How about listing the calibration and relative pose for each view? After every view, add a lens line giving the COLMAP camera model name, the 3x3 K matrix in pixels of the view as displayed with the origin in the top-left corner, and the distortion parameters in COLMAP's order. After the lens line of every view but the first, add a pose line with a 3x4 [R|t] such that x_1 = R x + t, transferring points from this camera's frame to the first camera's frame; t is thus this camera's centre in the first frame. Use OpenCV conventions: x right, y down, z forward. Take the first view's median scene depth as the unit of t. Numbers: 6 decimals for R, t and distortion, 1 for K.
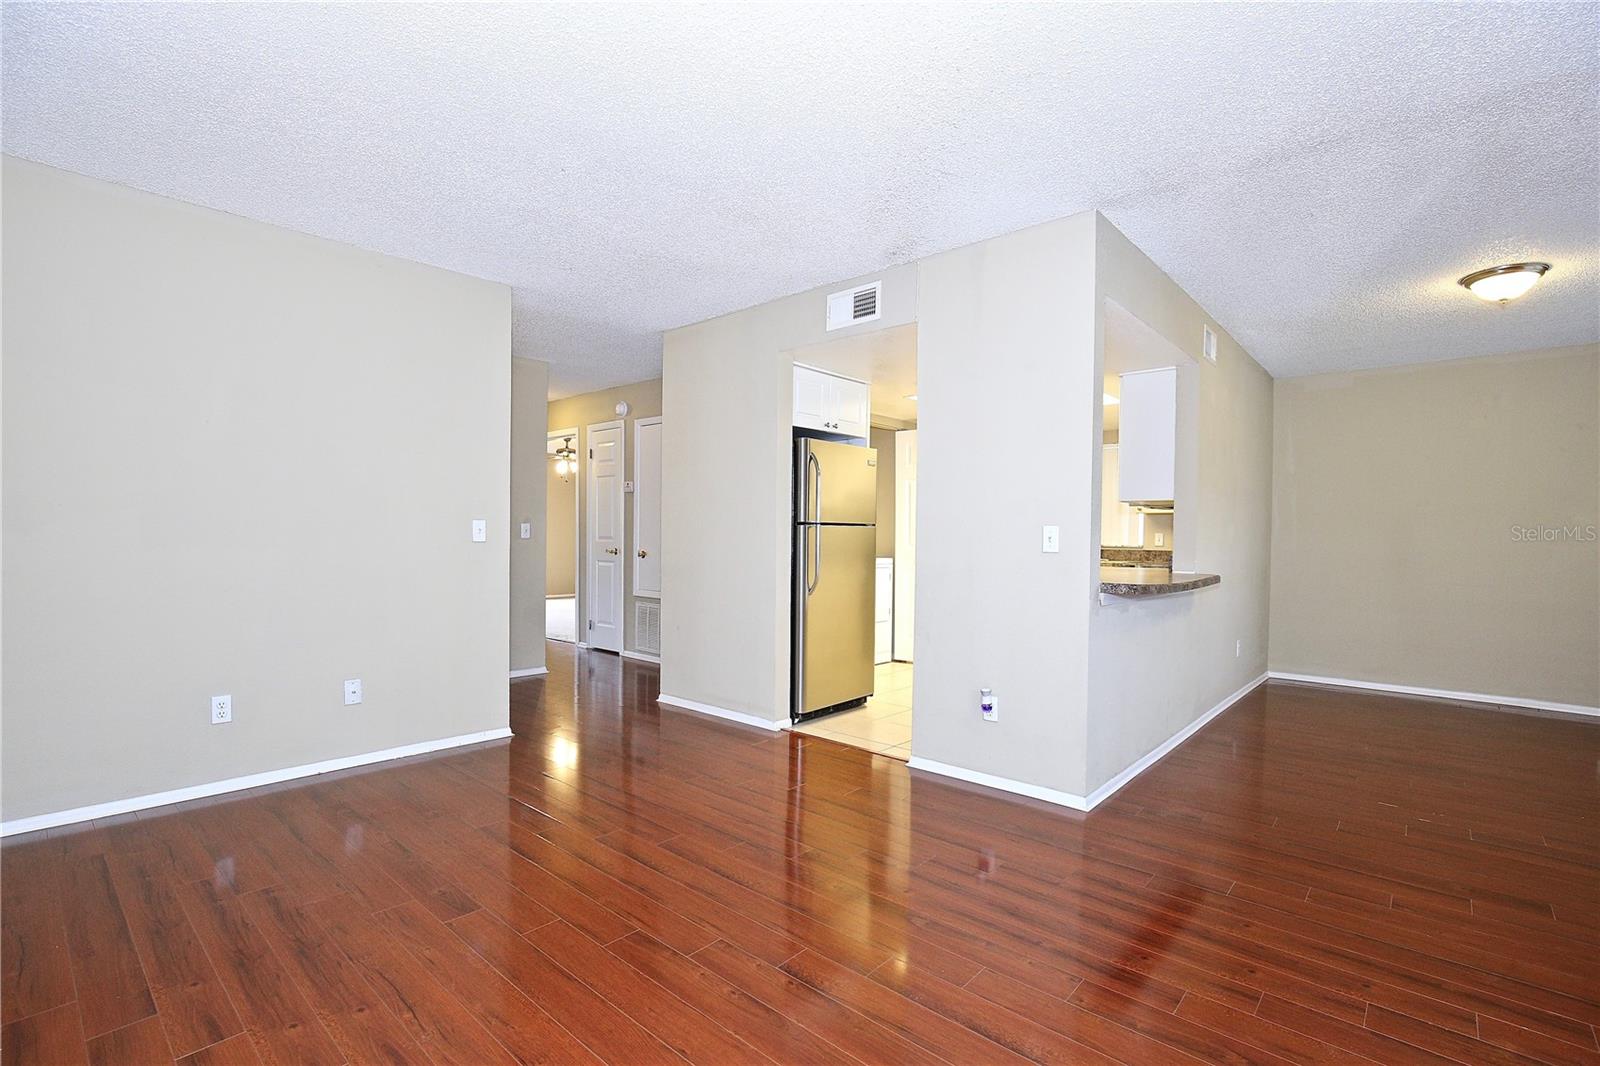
lens RADIAL K [[738.1, 0, 803.6], [0, 738.1, 546.9], [0, 0, 1]] dist [-0.027980, -0.000100]
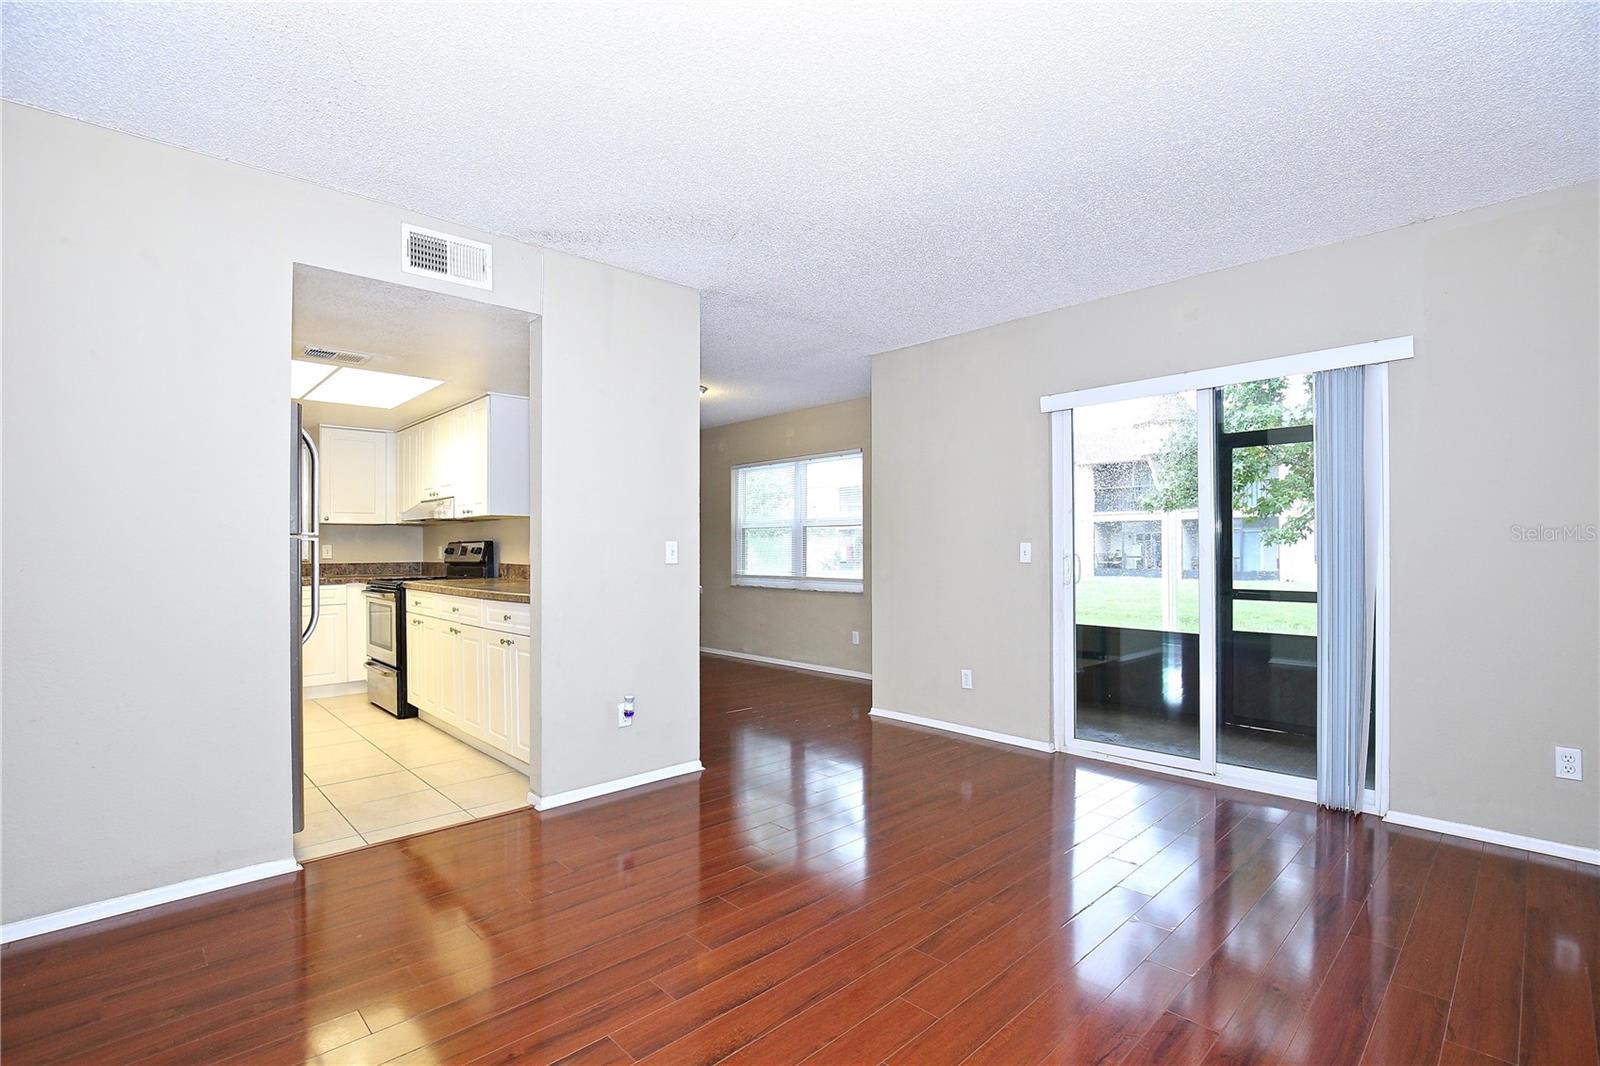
lens RADIAL K [[738.1, 0, 803.6], [0, 738.1, 546.9], [0, 0, 1]] dist [-0.027980, -0.000100]
pose [[0.082023, -0.012623, 0.996551, -0.583360], [0.023795, 0.999660, 0.010703, -0.017894], [-0.996346, 0.022835, 0.082295, 0.500512]]
